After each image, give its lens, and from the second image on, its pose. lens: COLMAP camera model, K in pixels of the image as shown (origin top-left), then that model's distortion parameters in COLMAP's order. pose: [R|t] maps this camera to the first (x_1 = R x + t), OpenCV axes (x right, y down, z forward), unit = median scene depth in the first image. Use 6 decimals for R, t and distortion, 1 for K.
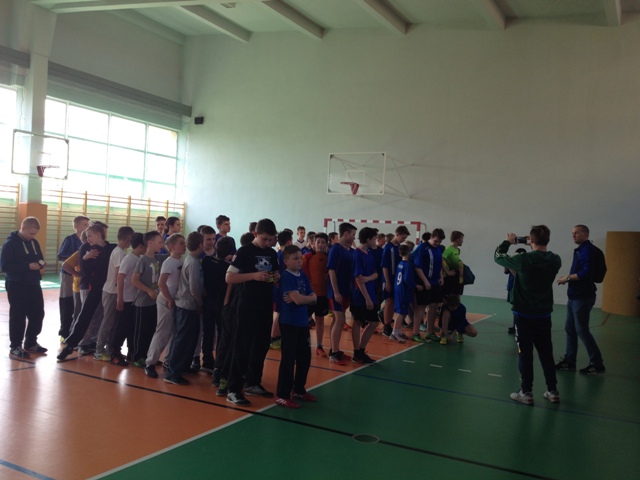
lens RADIAL K [[590.8, 0, 314.0], [0, 590.8, 240.6], [0, 0, 1]] dist [0.020551, 0.000000]
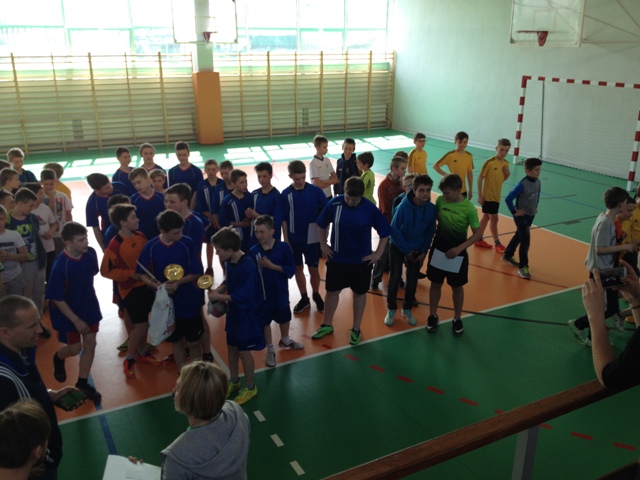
lens RADIAL K [[590.8, 0, 308.3], [0, 590.8, 247.7], [0, 0, 1]] dist [0.020551, 0.000000]
pose [[0.832716, 0.133187, -0.537443, 0.241363], [0.036694, 0.955231, 0.293575, -0.064120], [0.552483, -0.264186, 0.790549, 0.223468]]
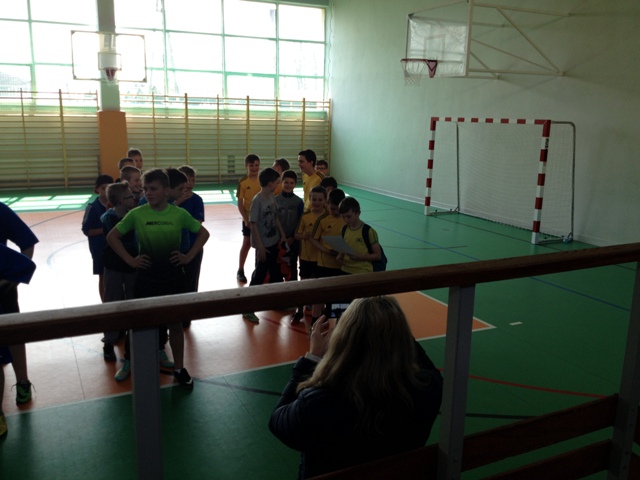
lens RADIAL K [[590.8, 0, 309.1], [0, 590.8, 249.3], [0, 0, 1]] dist [0.020551, 0.000000]
pose [[0.815589, 0.096950, -0.570452, 0.326312], [0.016231, 0.981642, 0.190040, -0.021368], [0.578404, -0.164254, 0.799043, 0.390302]]
